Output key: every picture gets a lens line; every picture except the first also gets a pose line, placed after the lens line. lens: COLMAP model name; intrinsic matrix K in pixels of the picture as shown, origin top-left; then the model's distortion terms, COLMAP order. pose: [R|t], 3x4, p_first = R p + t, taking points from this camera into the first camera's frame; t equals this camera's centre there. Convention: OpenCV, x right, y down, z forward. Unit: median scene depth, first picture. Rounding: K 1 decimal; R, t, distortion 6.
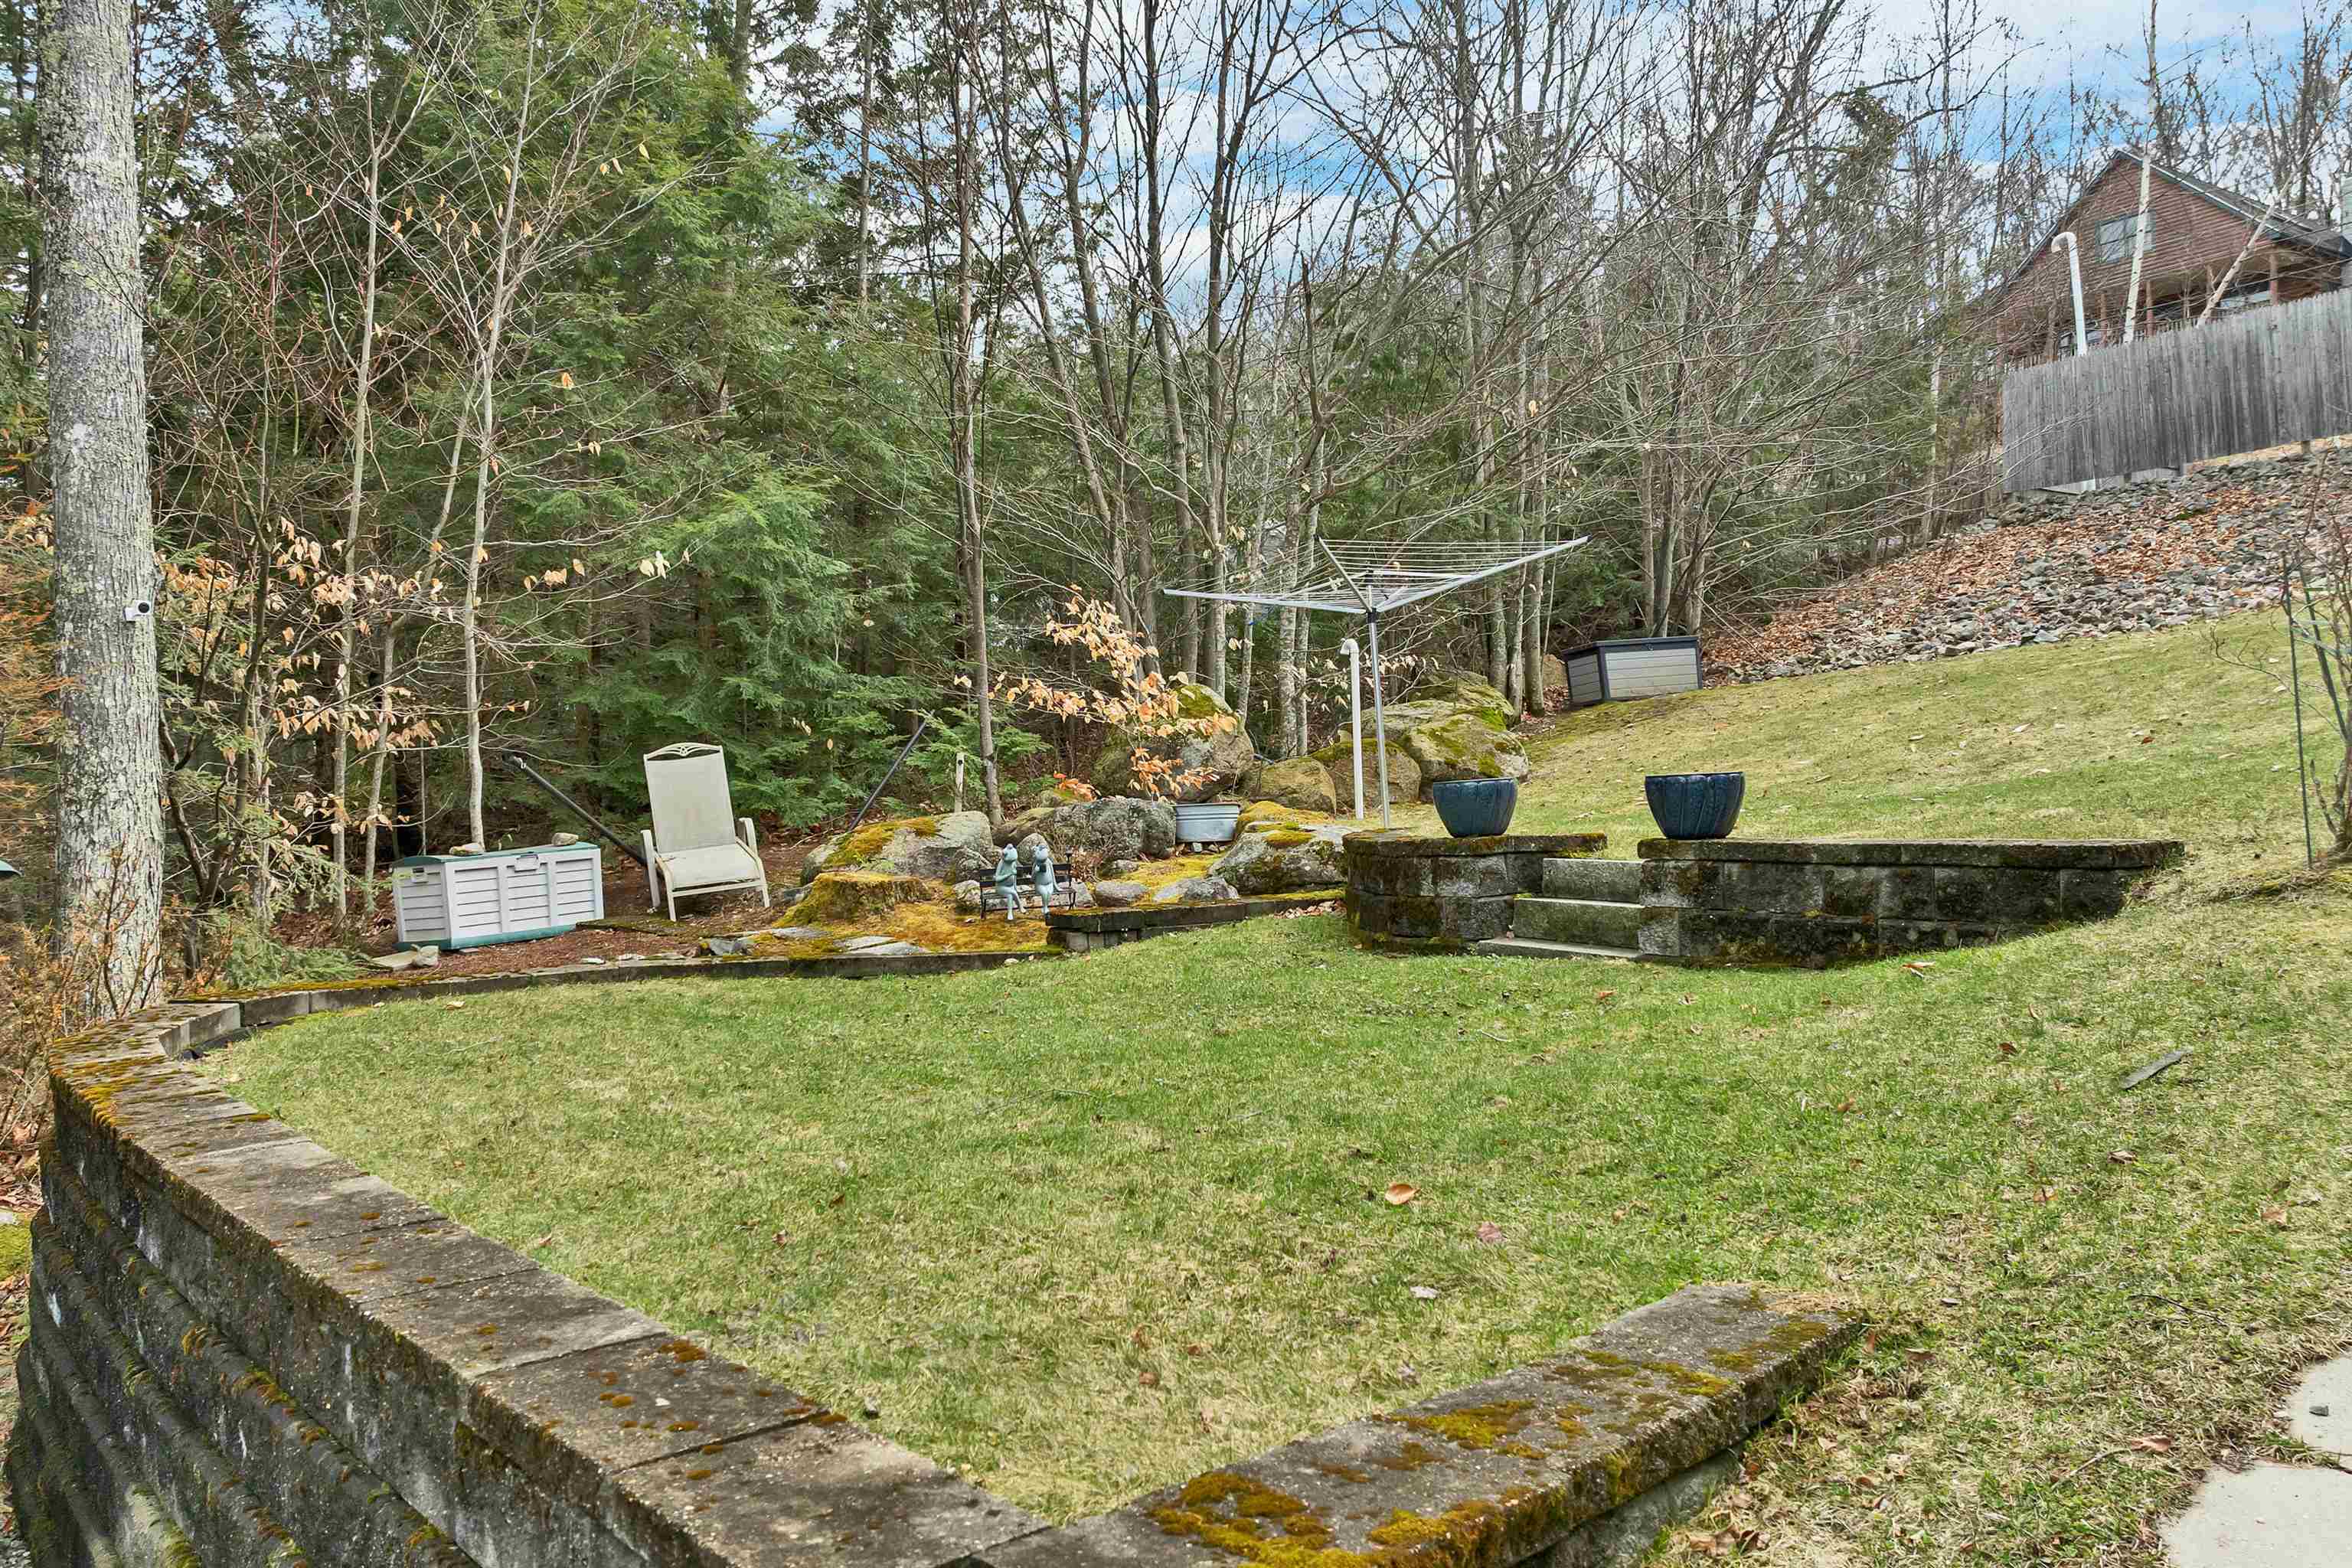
lens RADIAL K [[1707.3, 0, 1171.8], [0, 1707.3, 781.4], [0, 0, 1]] dist [-0.045790, 0.008113]
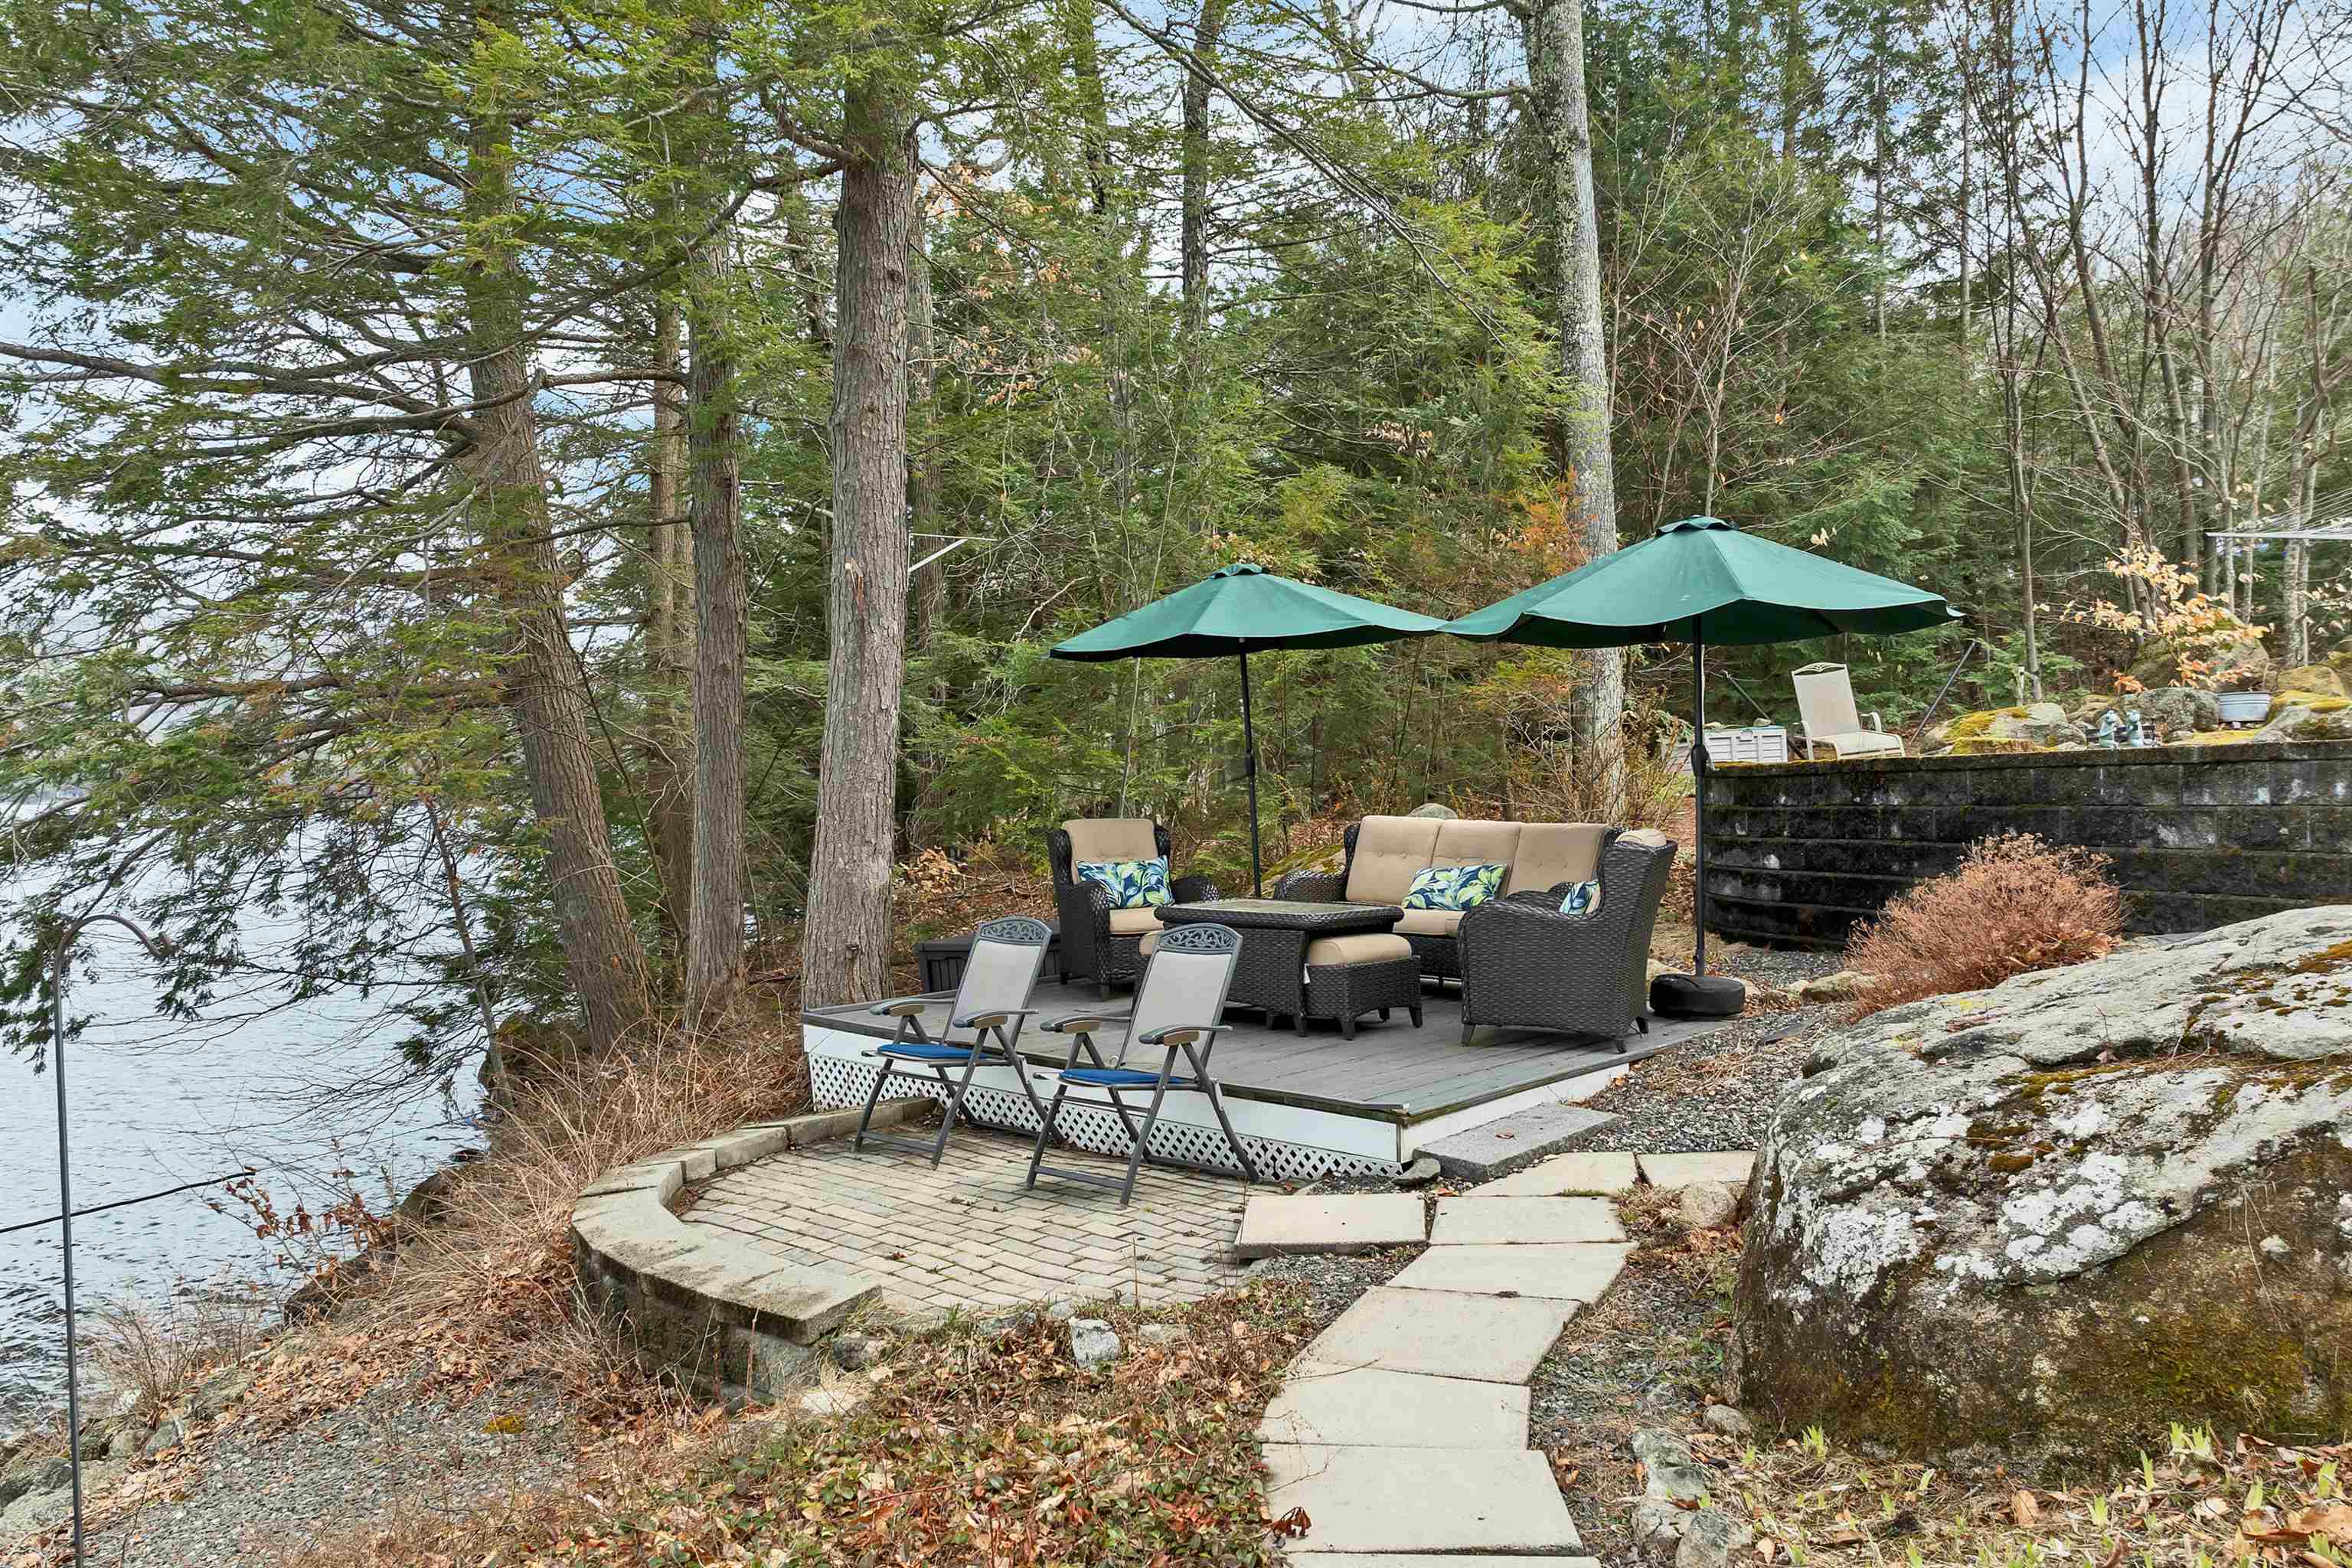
lens RADIAL K [[1707.3, 0, 1184.5], [0, 1707.3, 784.5], [0, 0, 1]] dist [-0.045790, 0.008113]
pose [[0.898511, -0.005473, -0.438916, -0.142240], [0.005546, 0.999984, -0.001114, 0.078901], [0.438915, -0.001433, 0.898527, -0.513802]]
